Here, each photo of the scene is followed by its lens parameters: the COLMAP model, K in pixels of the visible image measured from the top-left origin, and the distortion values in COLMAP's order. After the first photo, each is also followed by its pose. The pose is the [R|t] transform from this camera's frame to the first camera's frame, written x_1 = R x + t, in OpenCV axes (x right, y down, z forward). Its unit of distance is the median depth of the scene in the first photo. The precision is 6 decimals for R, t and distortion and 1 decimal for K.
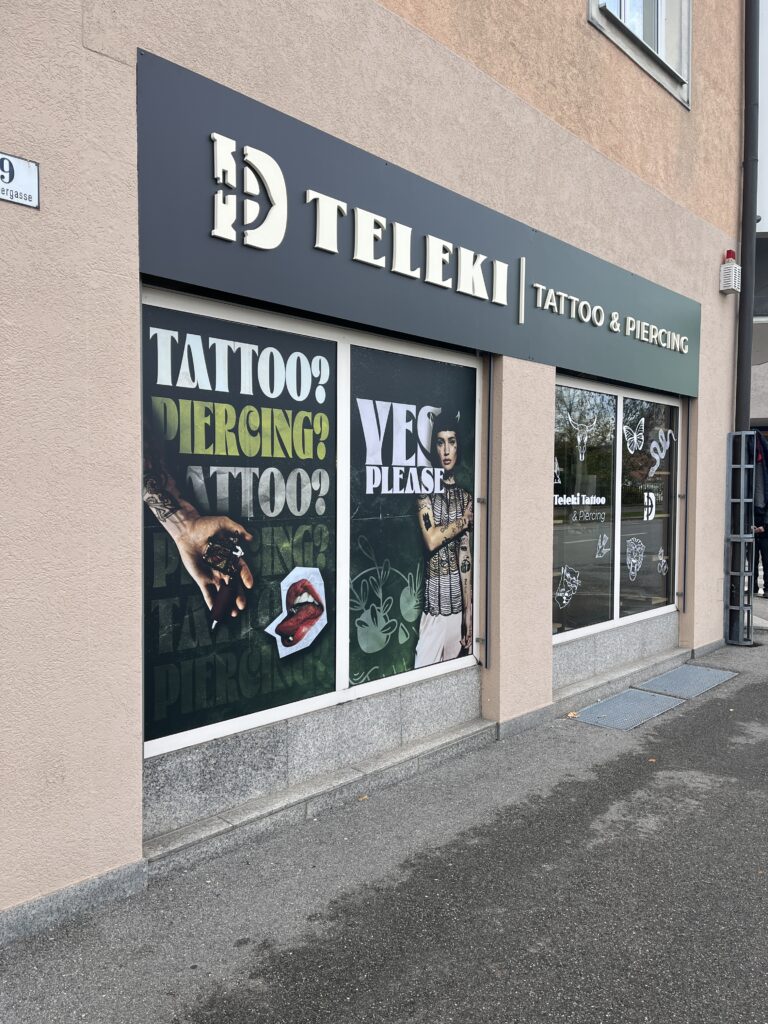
lens RADIAL K [[783.3, 0, 384.0], [0, 783.3, 512.0], [0, 0, 1]] dist [0.091809, -0.179828]
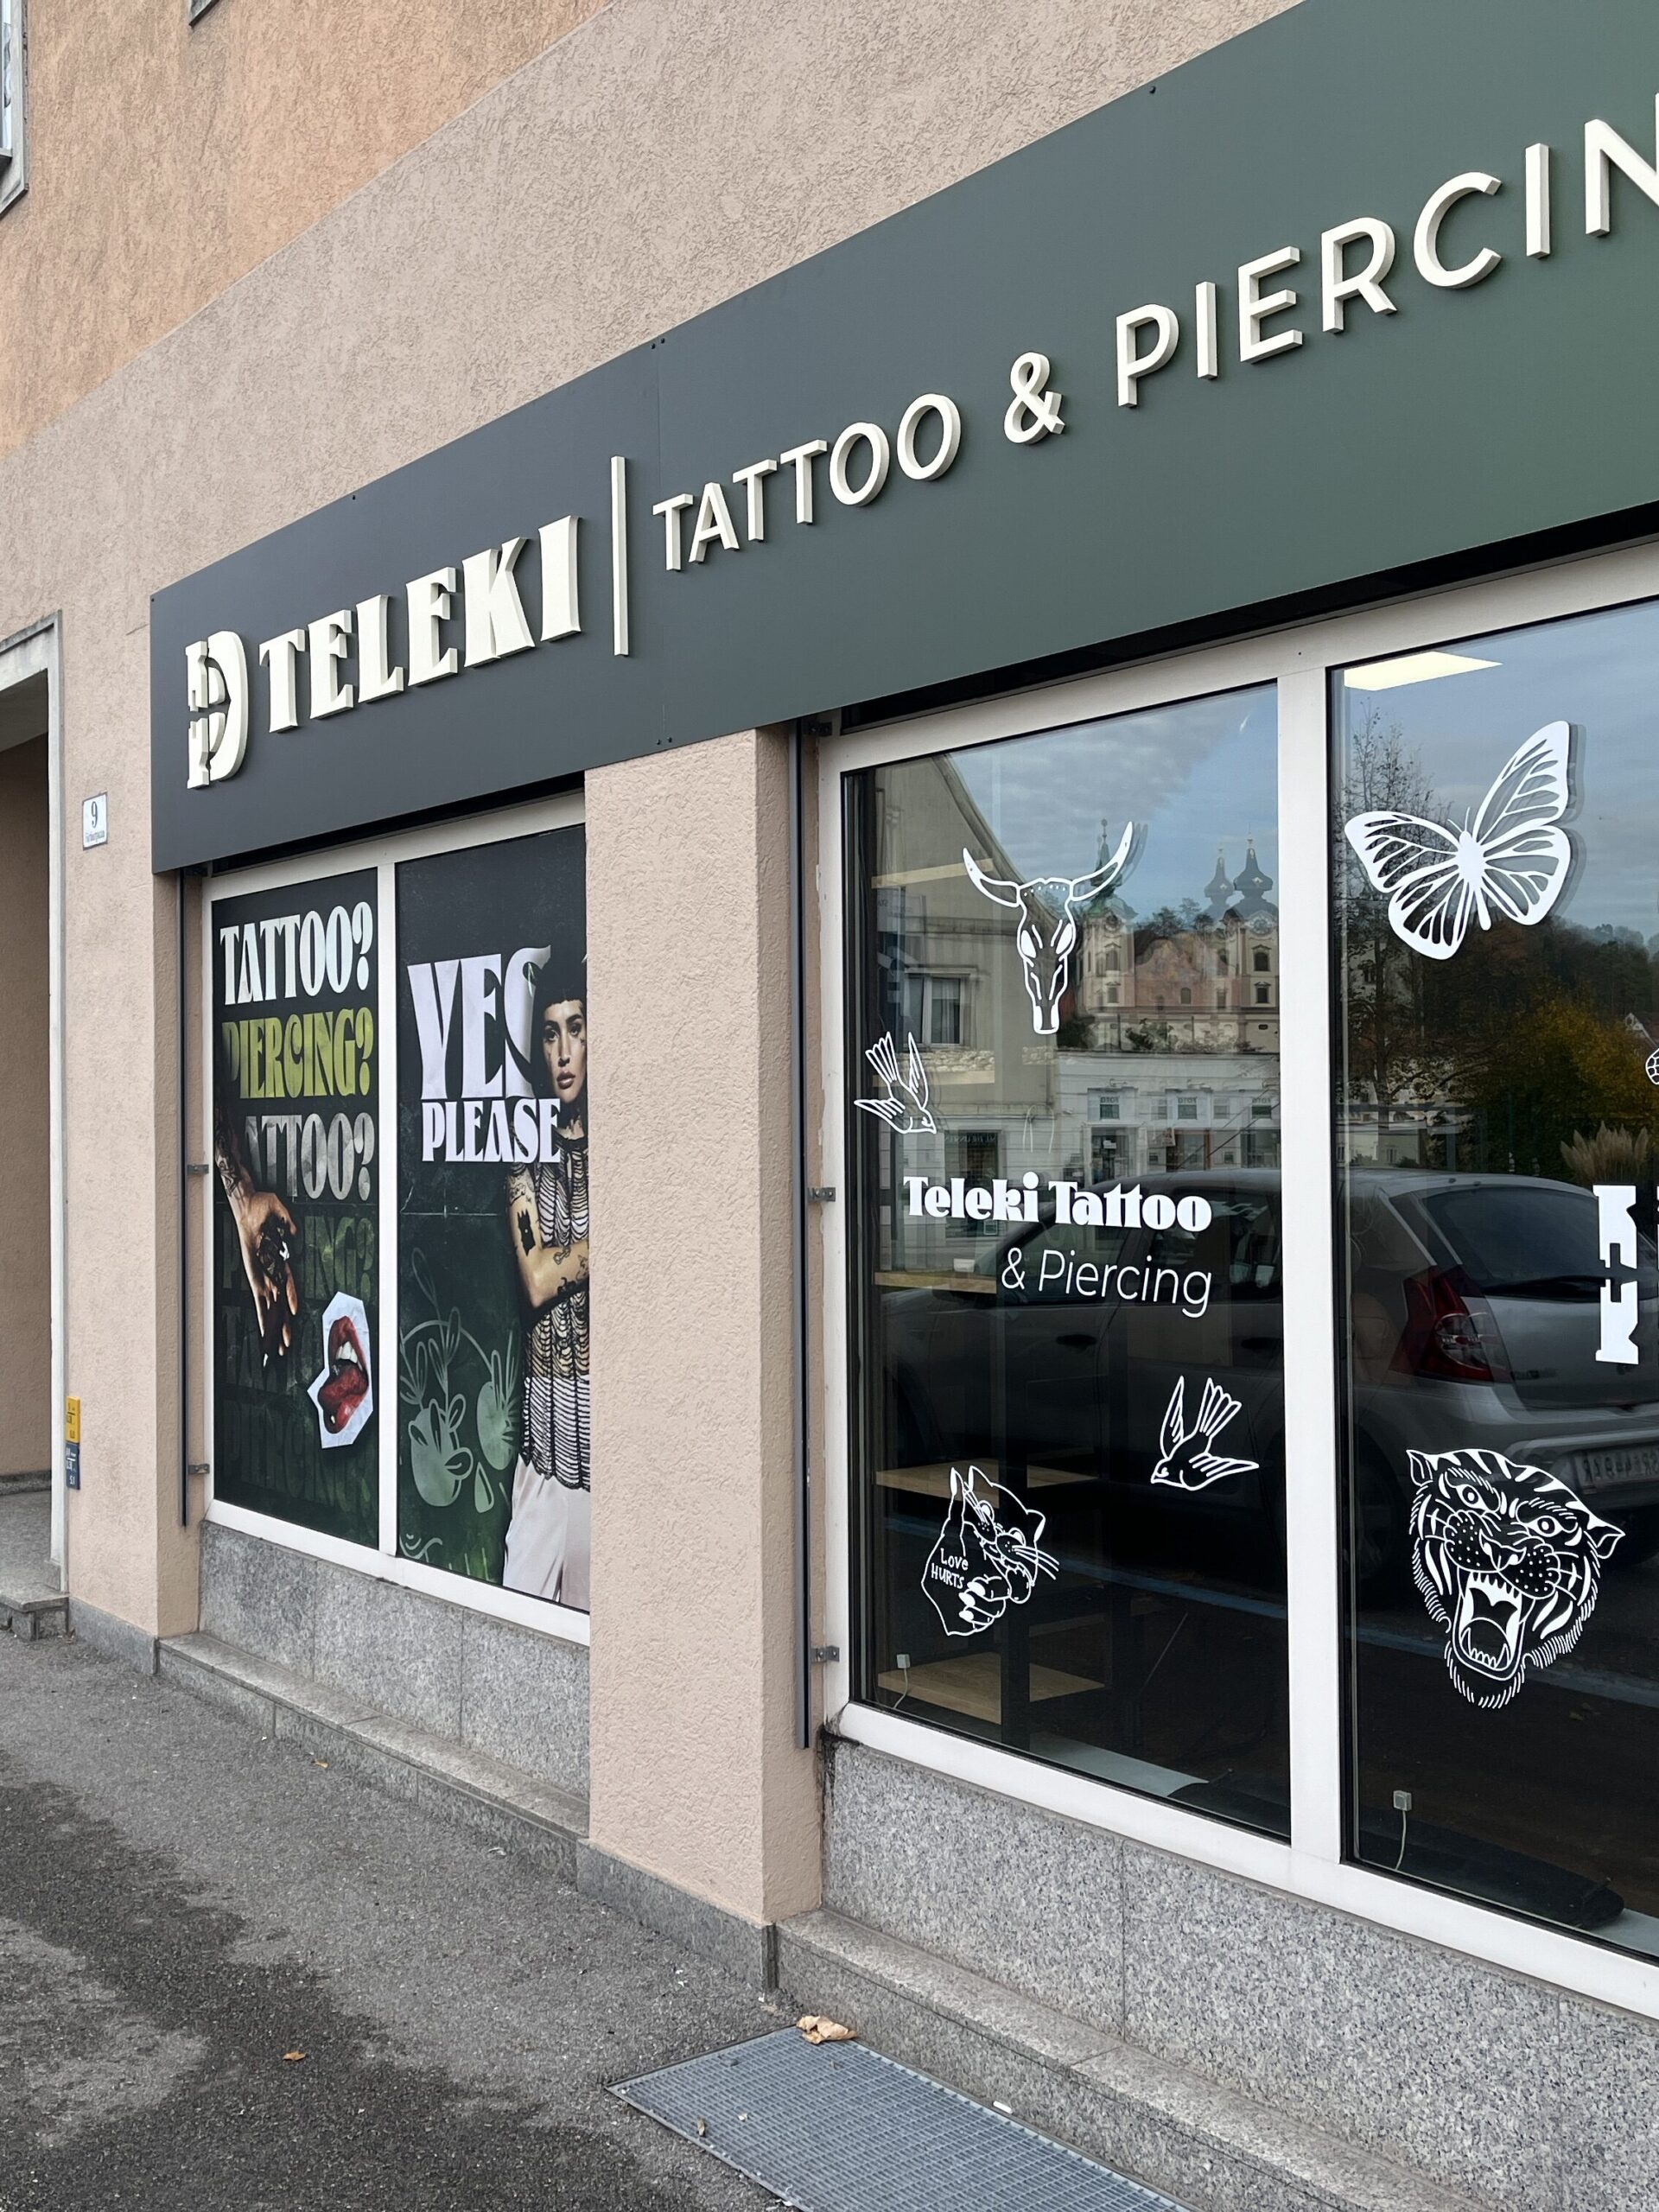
lens RADIAL K [[2257.6, 0, 829.5], [0, 2257.6, 1106.0], [0, 0, 1]] dist [0.048156, -0.008377]
pose [[-0.171988, -0.019521, -0.984906, 1.263196], [-0.032873, 0.999361, -0.014067, -0.044662], [0.984550, 0.029957, -0.172520, 1.452954]]
